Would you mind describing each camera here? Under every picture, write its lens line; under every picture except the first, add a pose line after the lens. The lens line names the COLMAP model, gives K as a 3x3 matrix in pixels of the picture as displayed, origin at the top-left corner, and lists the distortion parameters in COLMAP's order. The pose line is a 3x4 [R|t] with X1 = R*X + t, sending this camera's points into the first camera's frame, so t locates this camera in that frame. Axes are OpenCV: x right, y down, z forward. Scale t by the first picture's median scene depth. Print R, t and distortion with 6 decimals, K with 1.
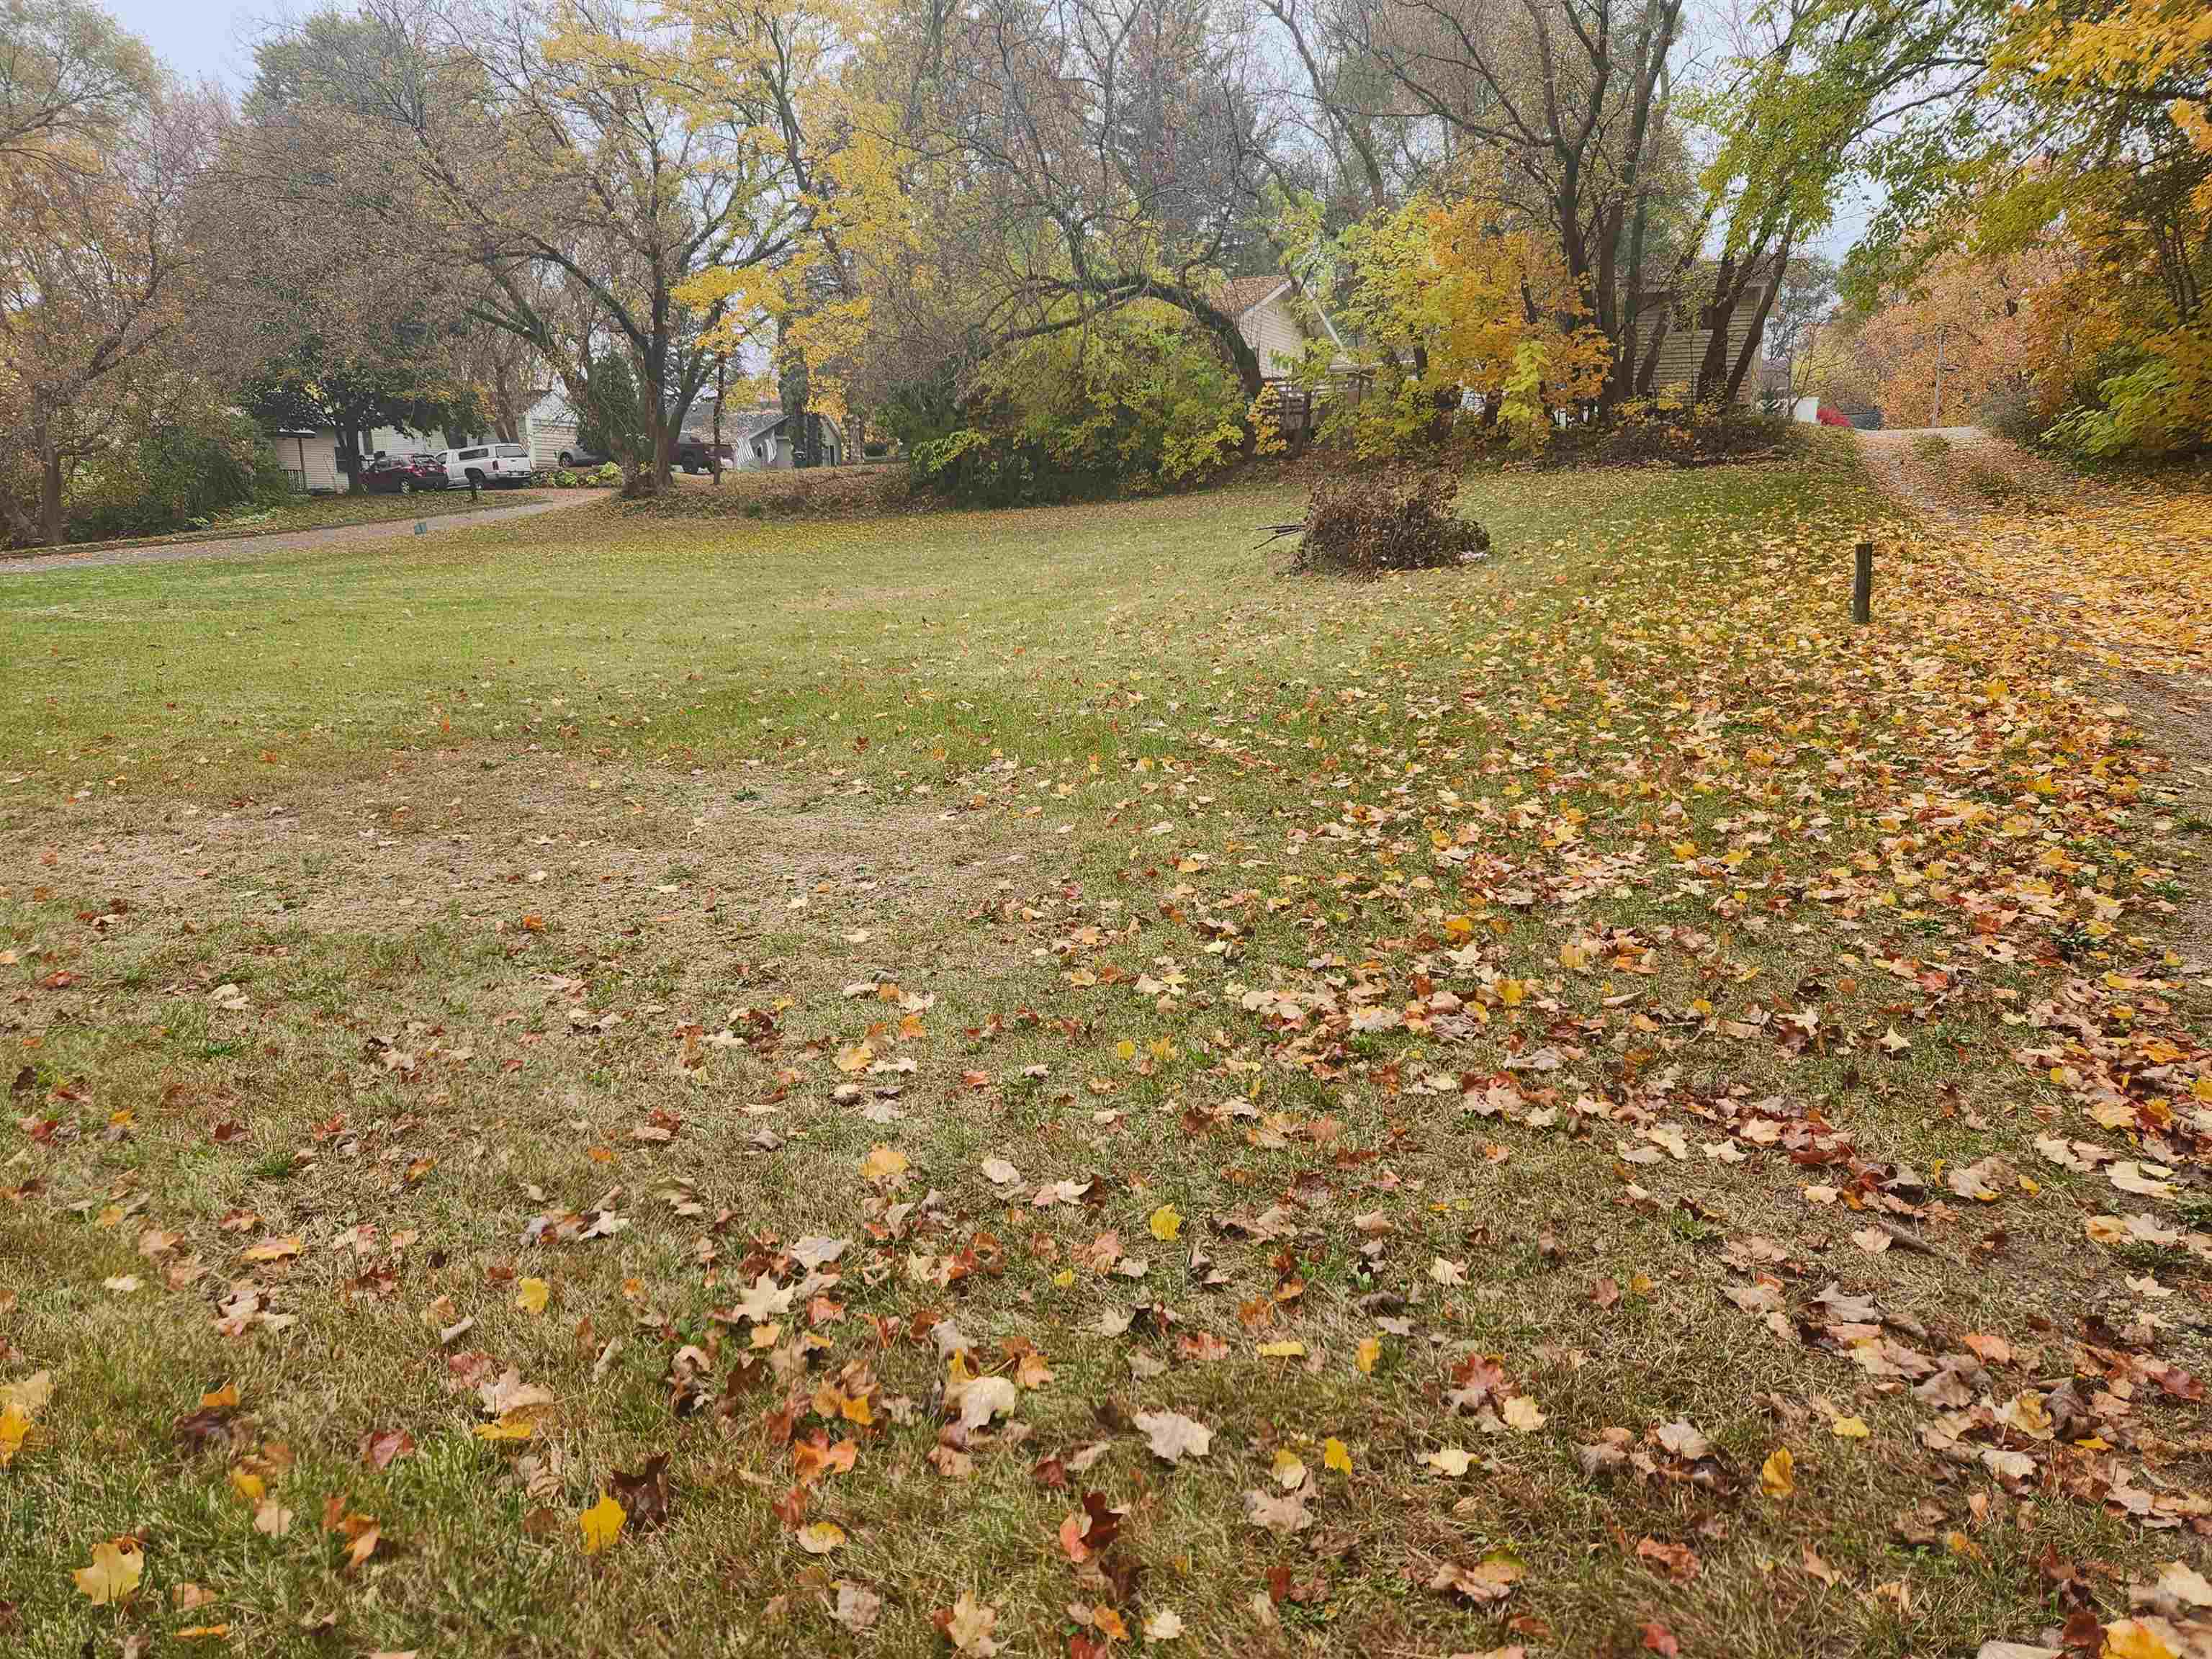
lens RADIAL K [[1490.4, 0, 1107.9], [0, 1490.4, 823.5], [0, 0, 1]] dist [0.006718, -0.000322]
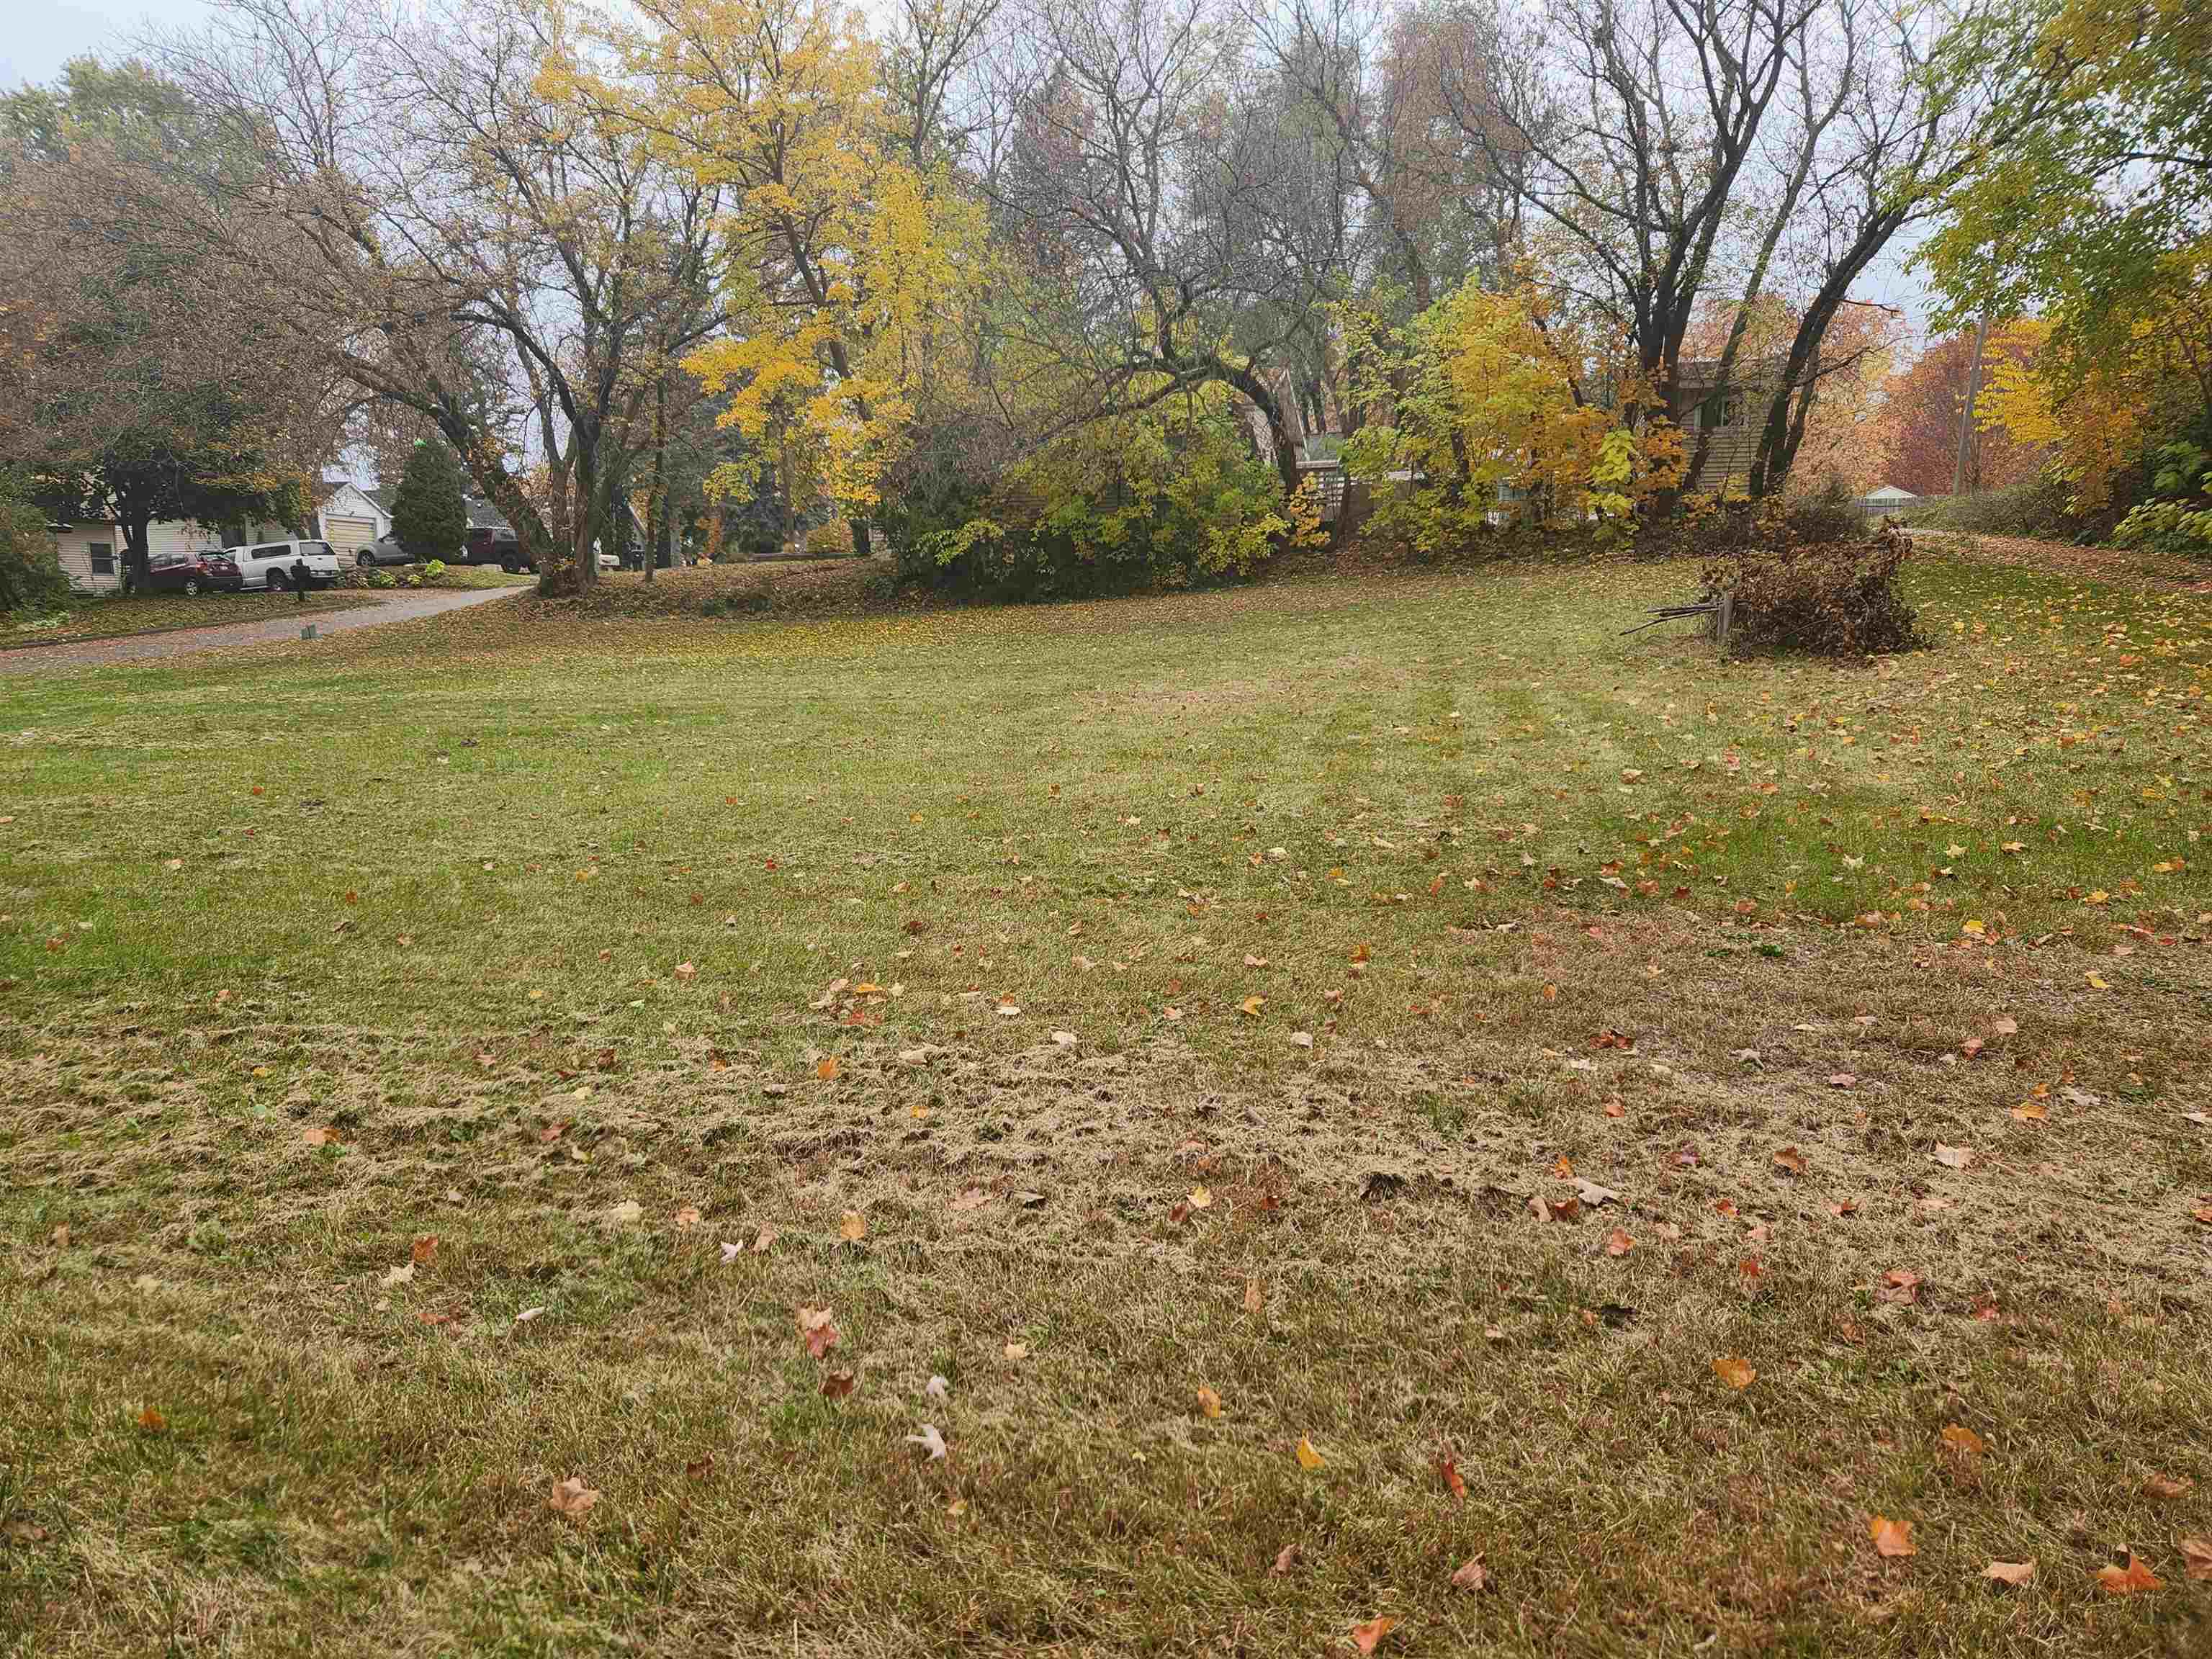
lens RADIAL K [[1490.4, 0, 1104.8], [0, 1490.4, 834.3], [0, 0, 1]] dist [0.006718, -0.000322]
pose [[0.982146, -0.033831, 0.185054, -0.193288], [0.044936, 0.997411, -0.056146, -0.015608], [-0.182675, 0.063459, 0.981123, 0.095433]]
